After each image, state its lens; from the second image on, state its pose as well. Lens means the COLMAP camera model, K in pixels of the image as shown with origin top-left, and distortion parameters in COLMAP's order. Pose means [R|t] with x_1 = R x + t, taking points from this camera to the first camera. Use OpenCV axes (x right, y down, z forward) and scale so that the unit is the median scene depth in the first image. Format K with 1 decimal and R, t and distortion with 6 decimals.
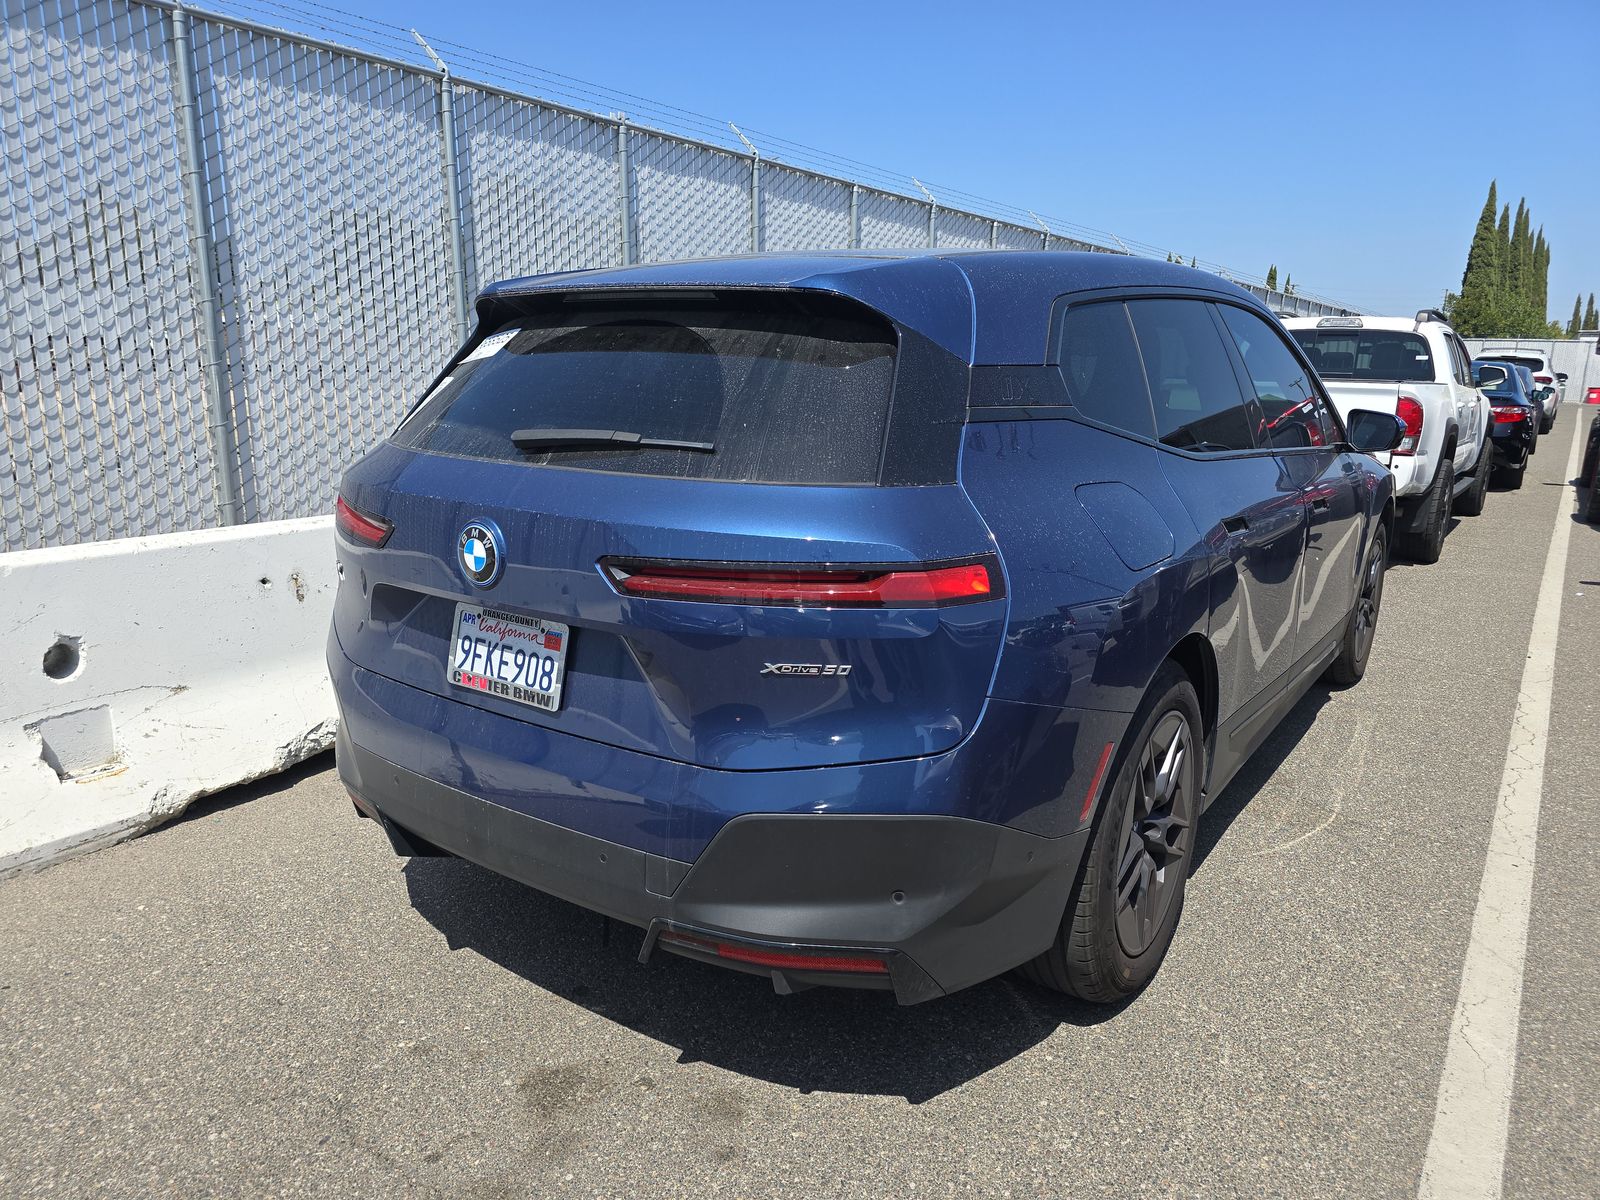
lens RADIAL K [[1100.8, 0, 769.3], [0, 1100.8, 610.7], [0, 0, 1]] dist [0.005736, -0.027321]
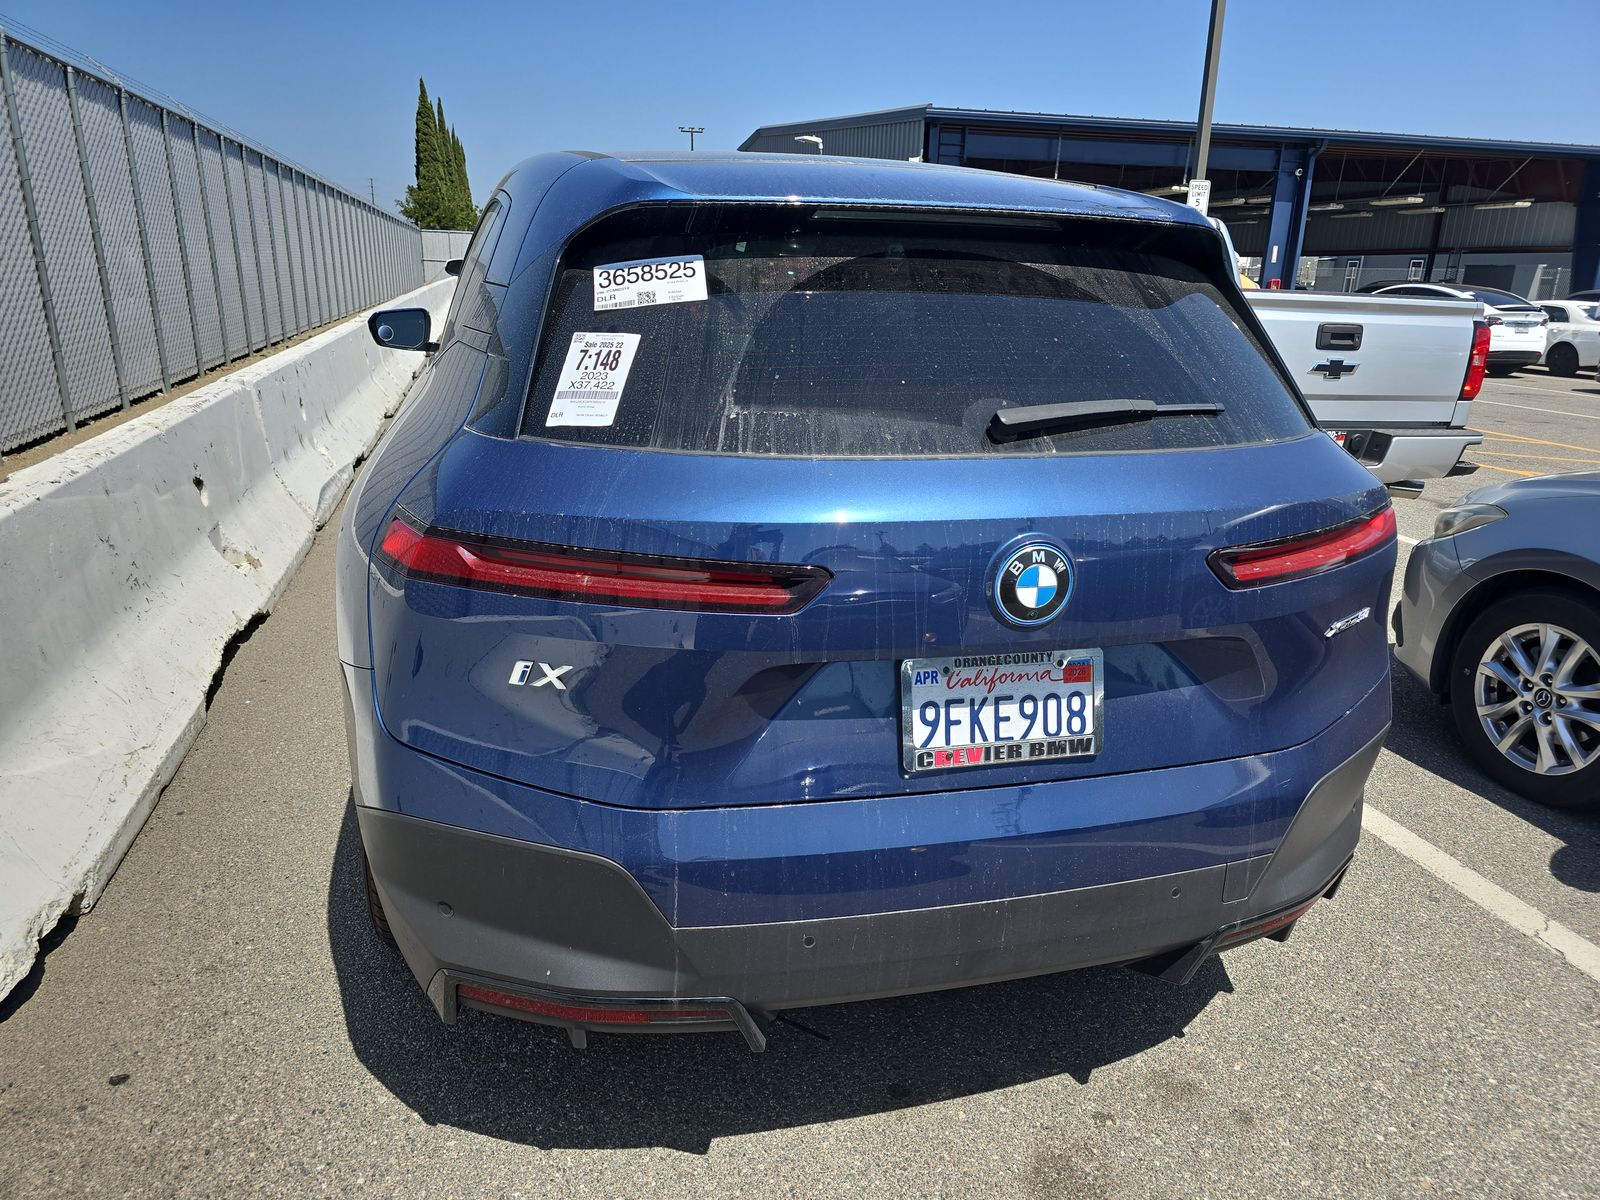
lens RADIAL K [[1115.5, 0, 791.2], [0, 1115.5, 641.1], [0, 0, 1]] dist [0.044975, -0.040122]
pose [[0.624156, -0.242214, 0.742807, -0.895600], [0.157227, 0.970221, 0.184256, -0.171248], [-0.765316, 0.001785, 0.643652, 0.613554]]
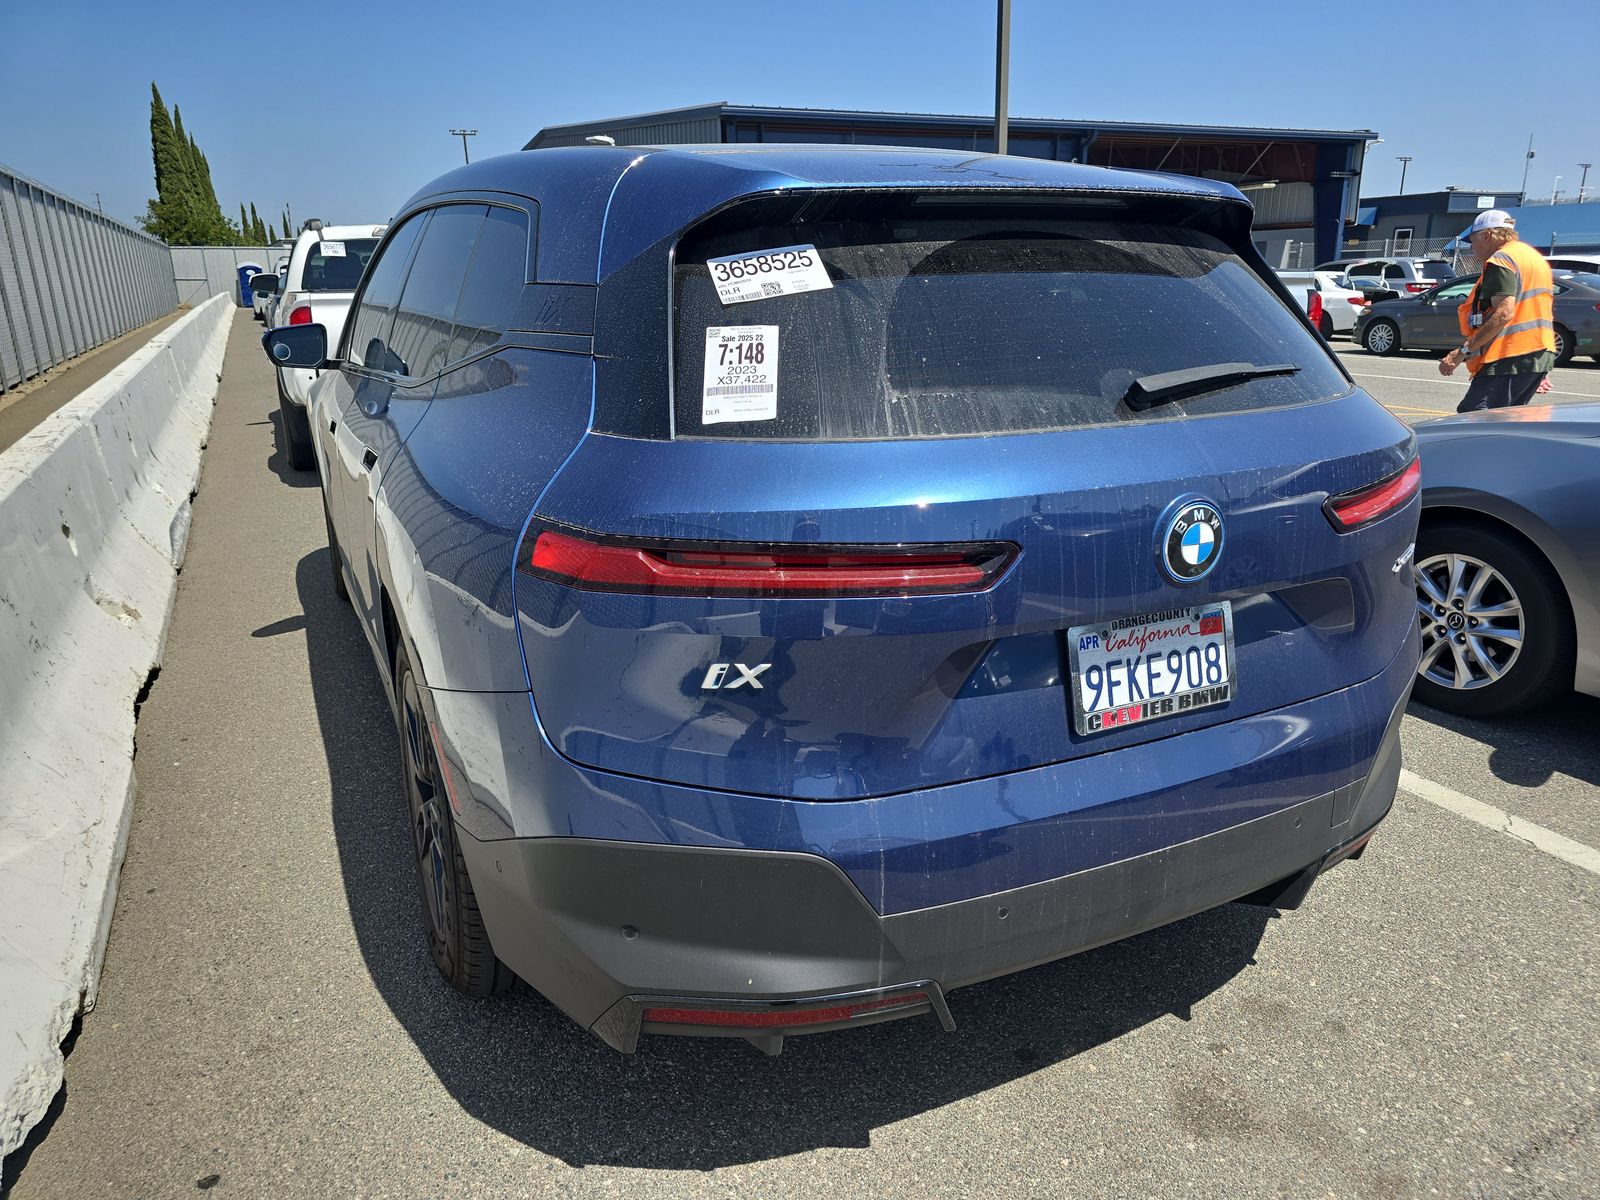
lens RADIAL K [[1122.4, 0, 803.2], [0, 1122.4, 639.2], [0, 0, 1]] dist [0.045664, -0.042065]
pose [[0.460025, -0.293536, 0.837982, -1.032168], [0.218405, 0.952185, 0.213643, -0.207151], [-0.860625, 0.084739, 0.502139, 0.807860]]
